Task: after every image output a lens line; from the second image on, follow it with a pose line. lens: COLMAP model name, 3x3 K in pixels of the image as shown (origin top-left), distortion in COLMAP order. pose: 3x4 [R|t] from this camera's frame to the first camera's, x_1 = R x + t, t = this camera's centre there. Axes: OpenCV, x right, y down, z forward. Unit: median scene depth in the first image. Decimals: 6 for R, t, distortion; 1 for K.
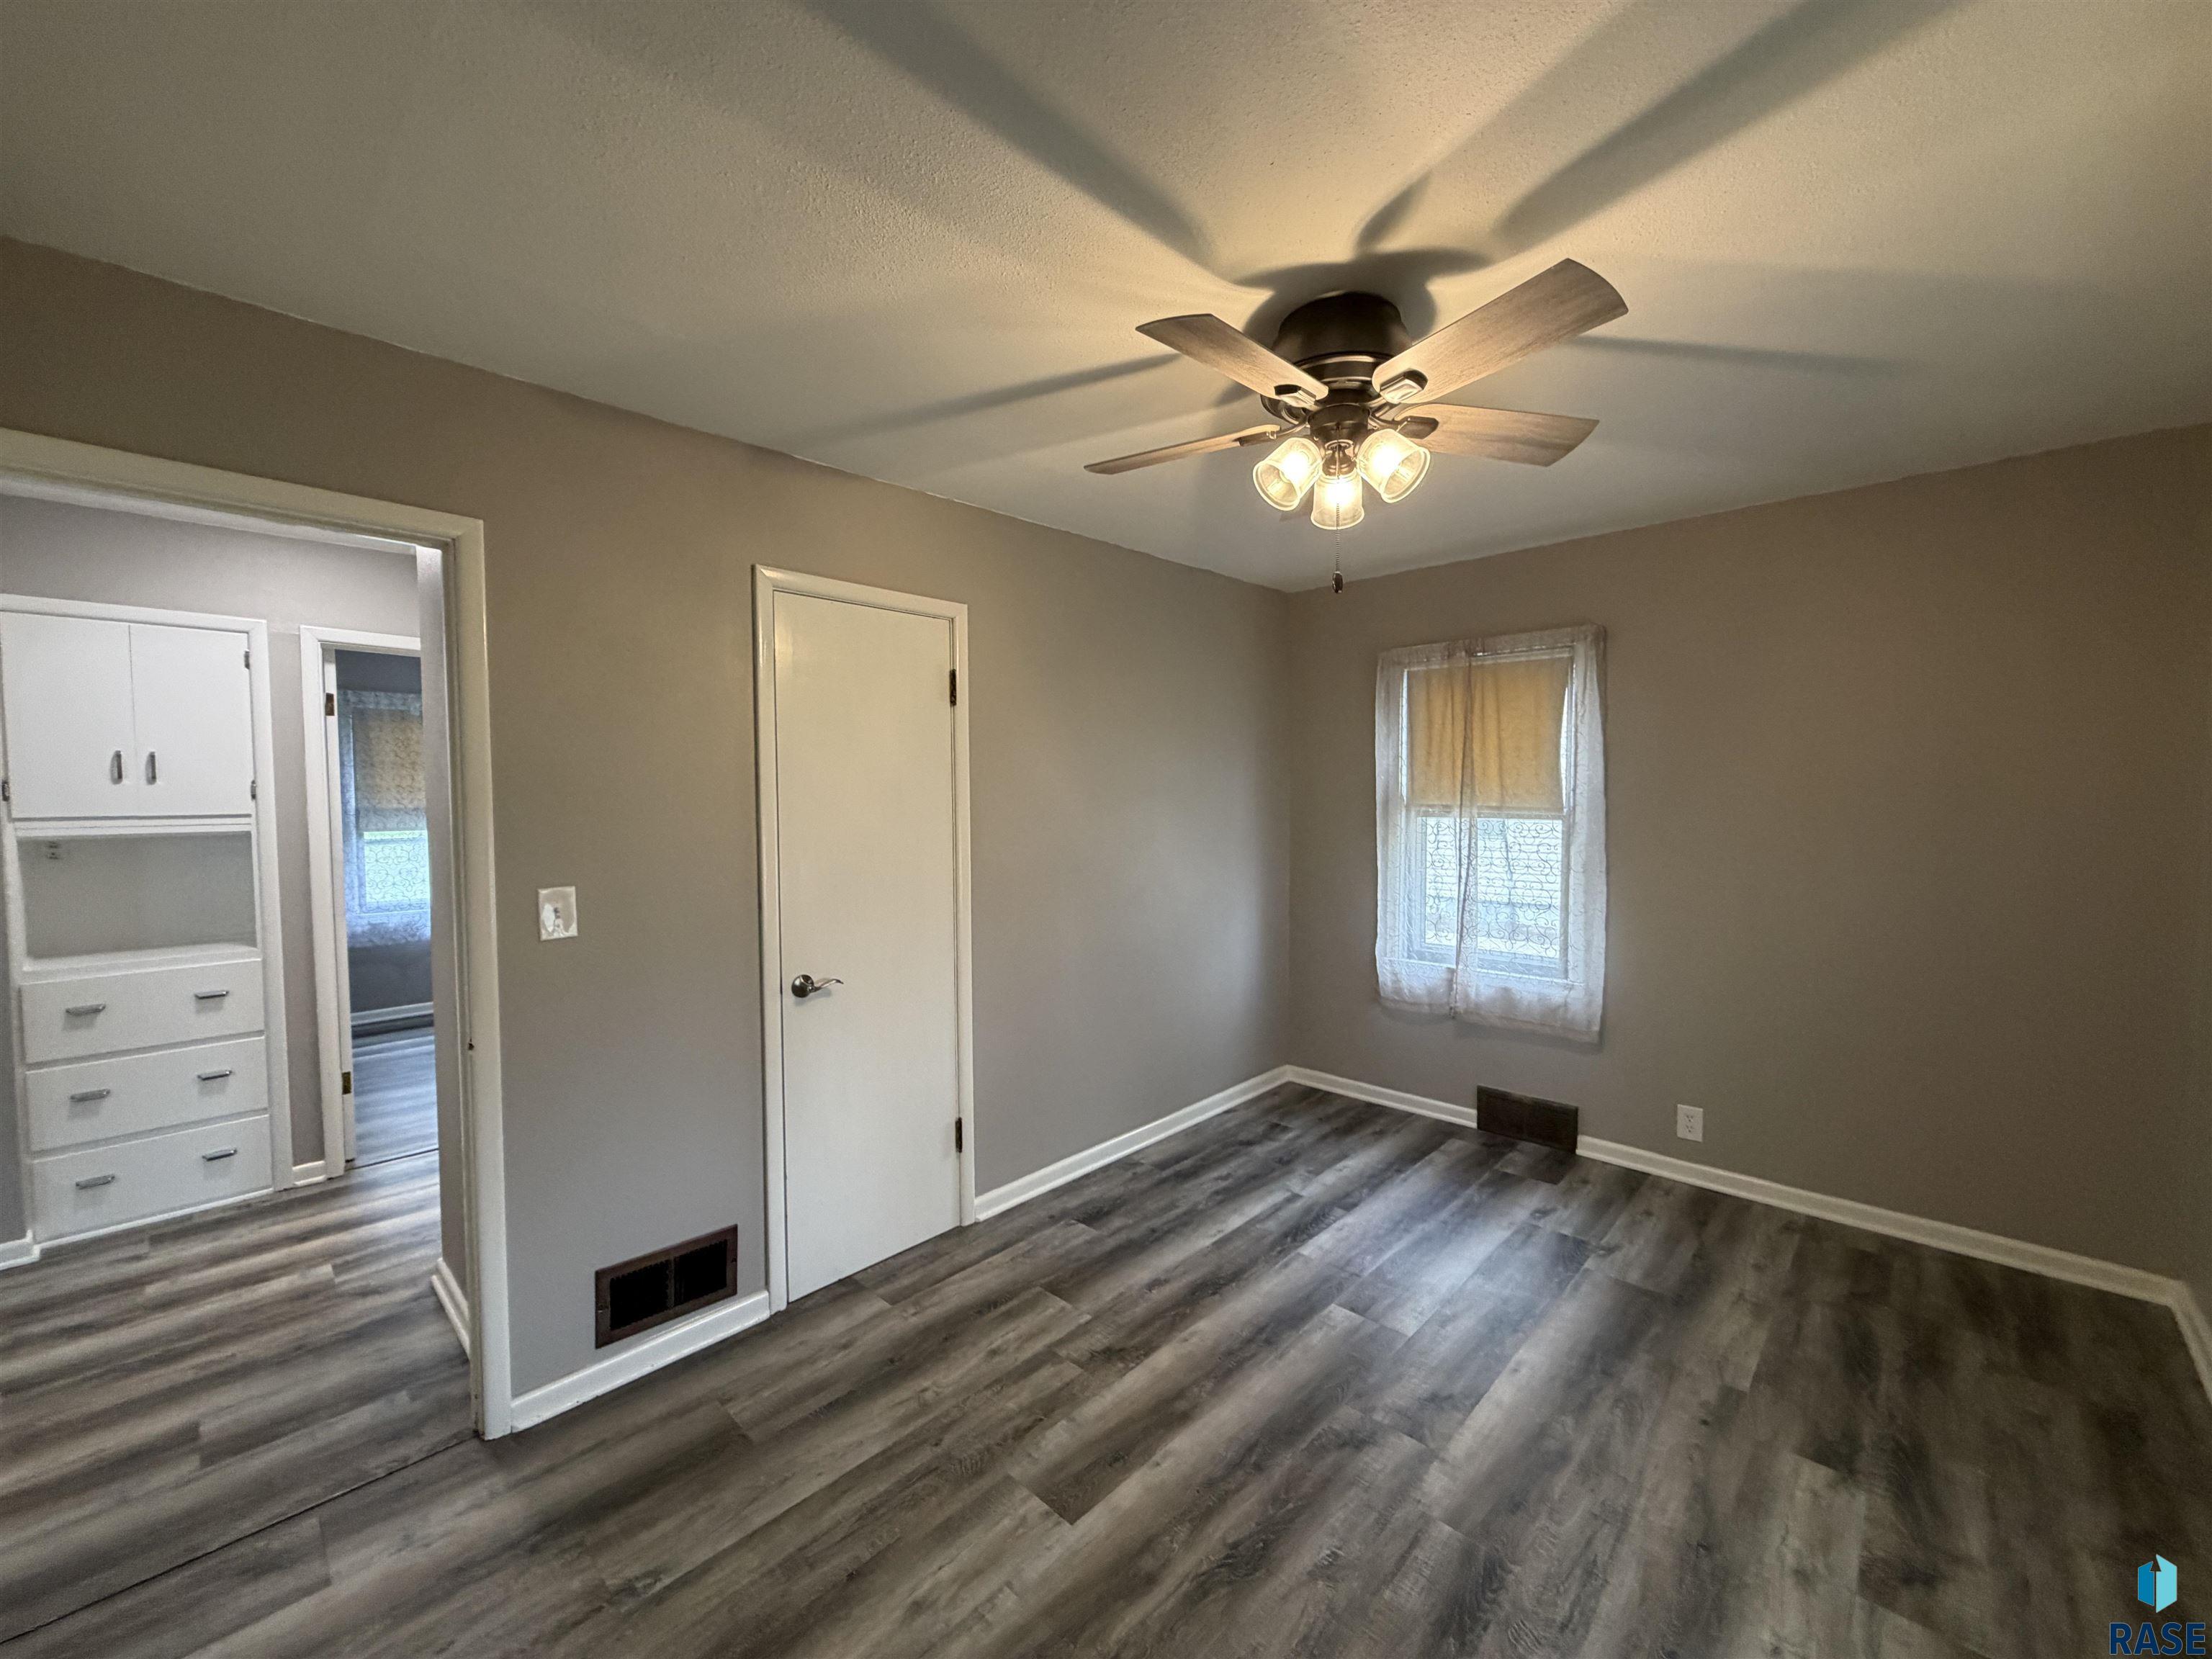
lens RADIAL K [[883.8, 0, 1099.6], [0, 883.8, 830.9], [0, 0, 1]] dist [-0.001814, 0.000029]
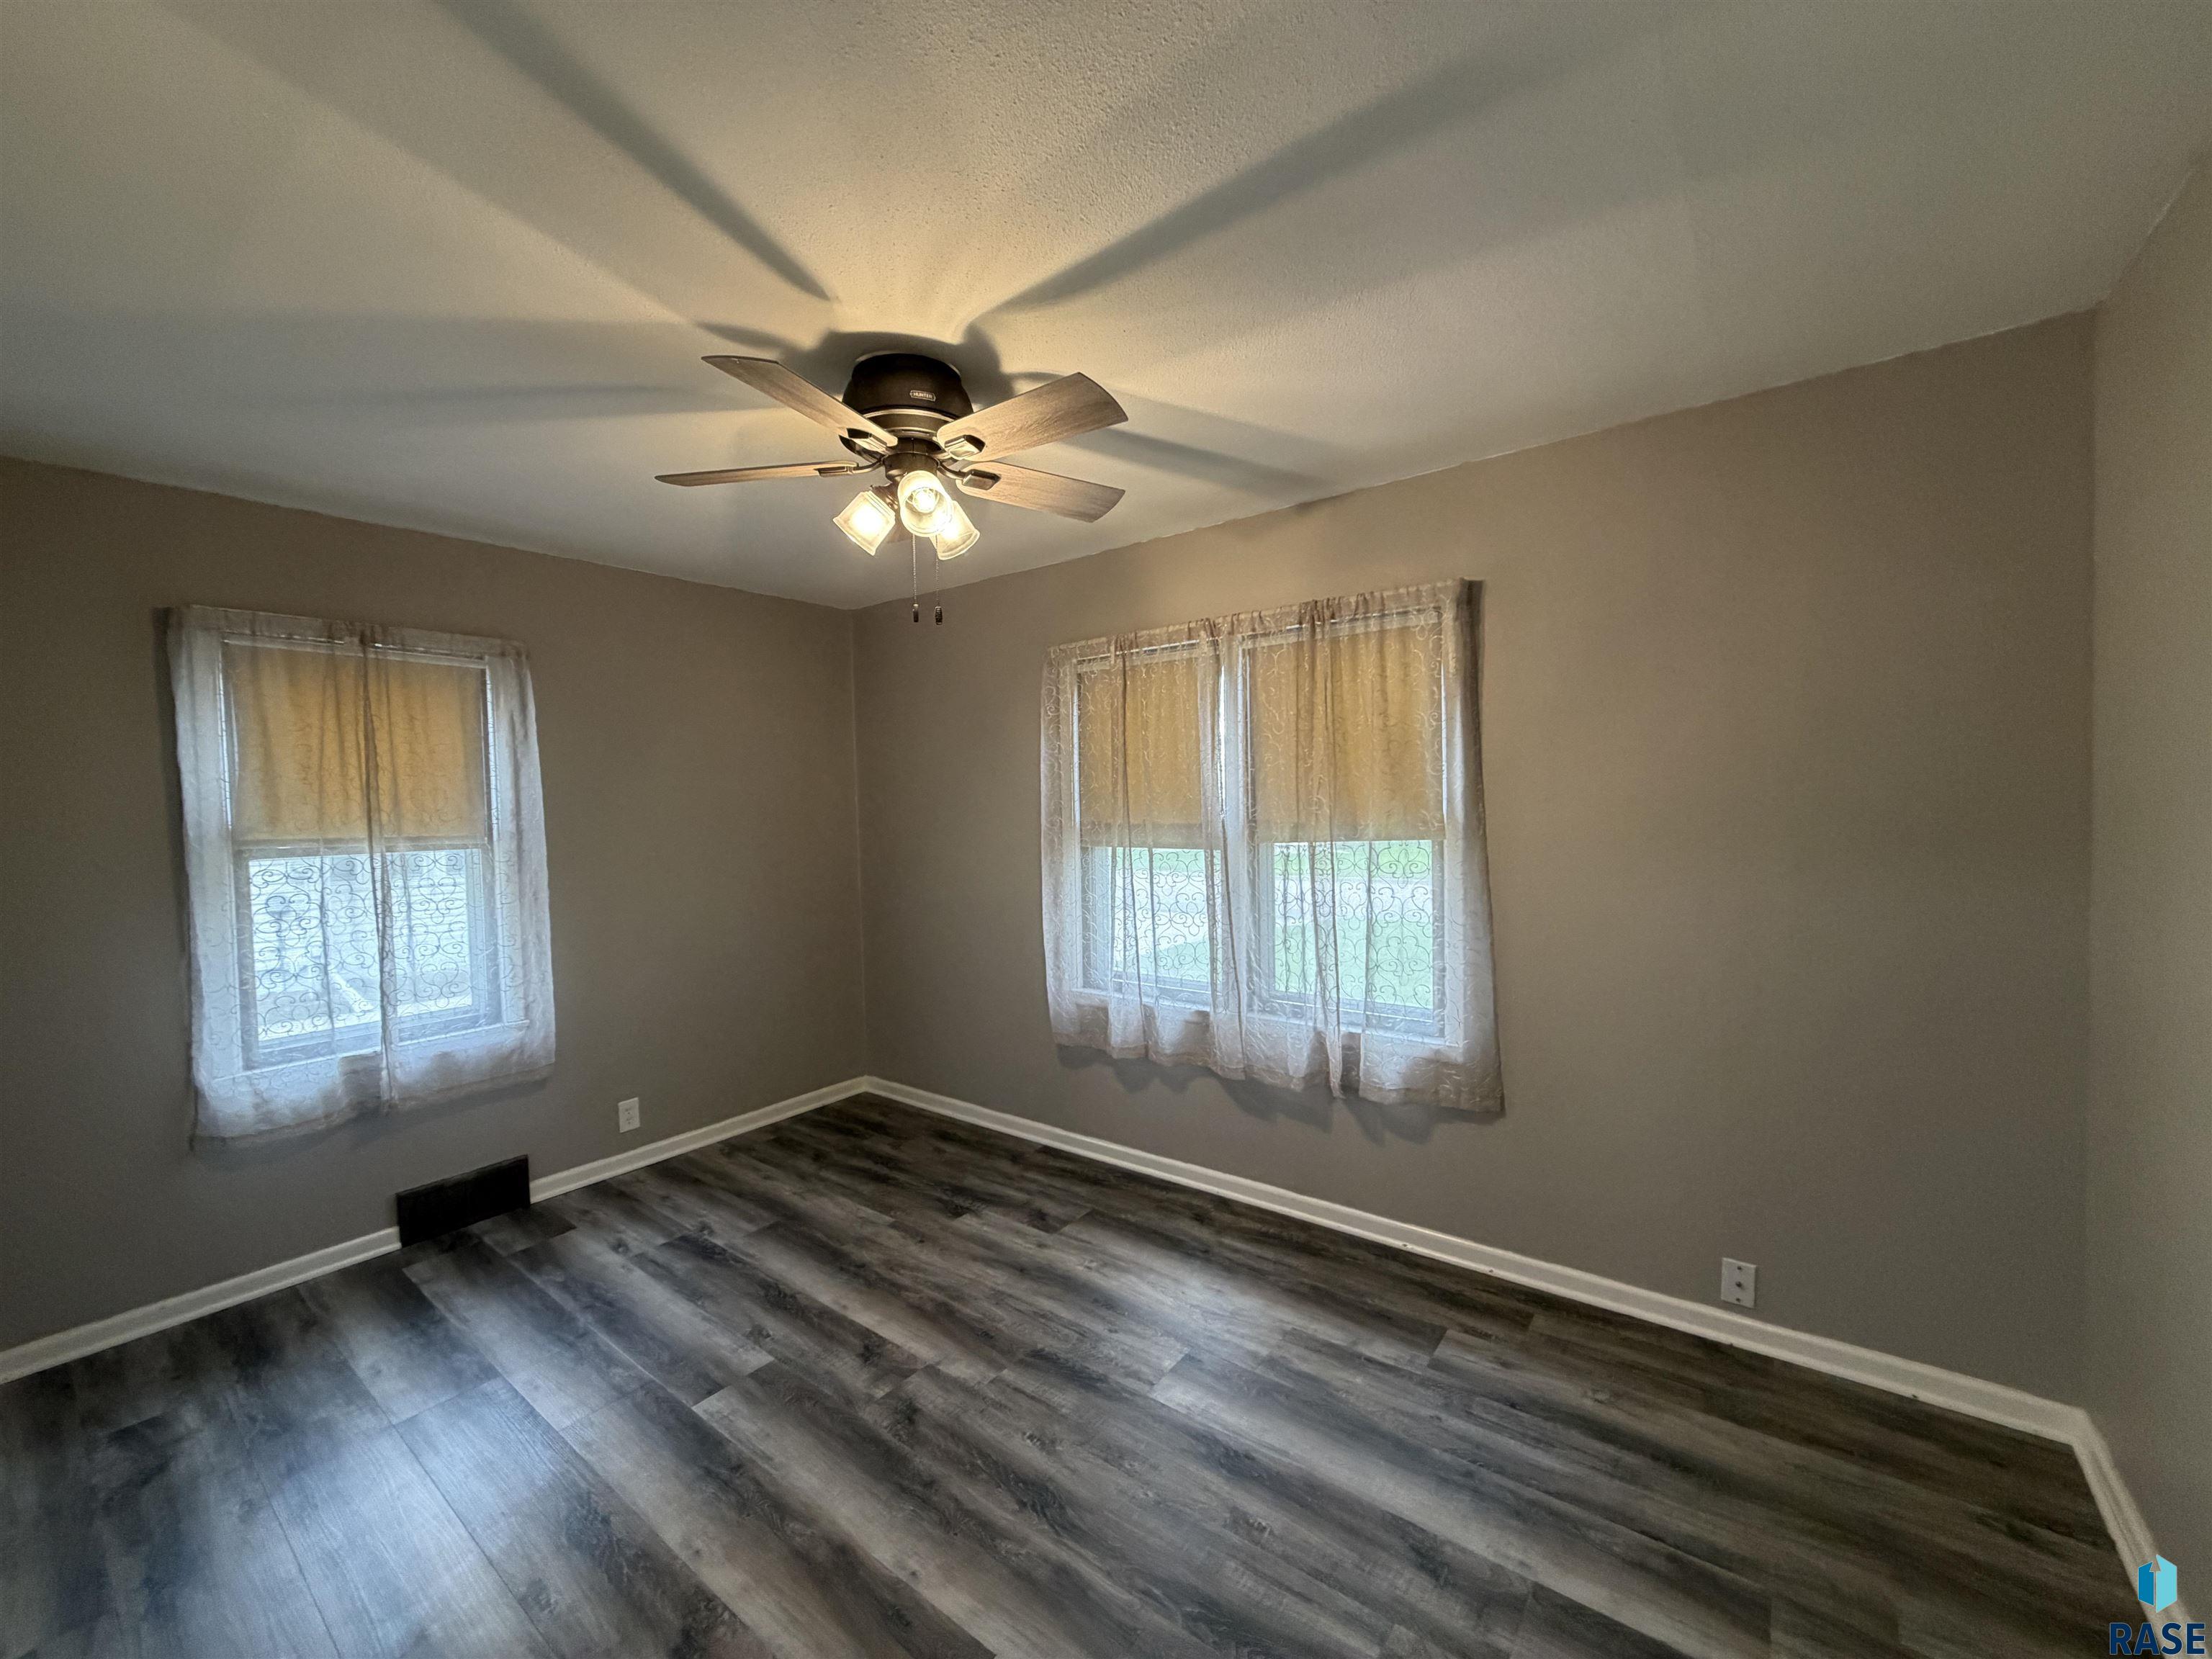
lens RADIAL K [[883.8, 0, 1098.0], [0, 883.8, 831.1], [0, 0, 1]] dist [-0.001814, 0.000029]
pose [[-0.115476, -0.025106, 0.992993, -0.563529], [0.070577, 0.996947, 0.033413, -0.020556], [-0.990800, 0.073941, -0.113352, 0.607976]]
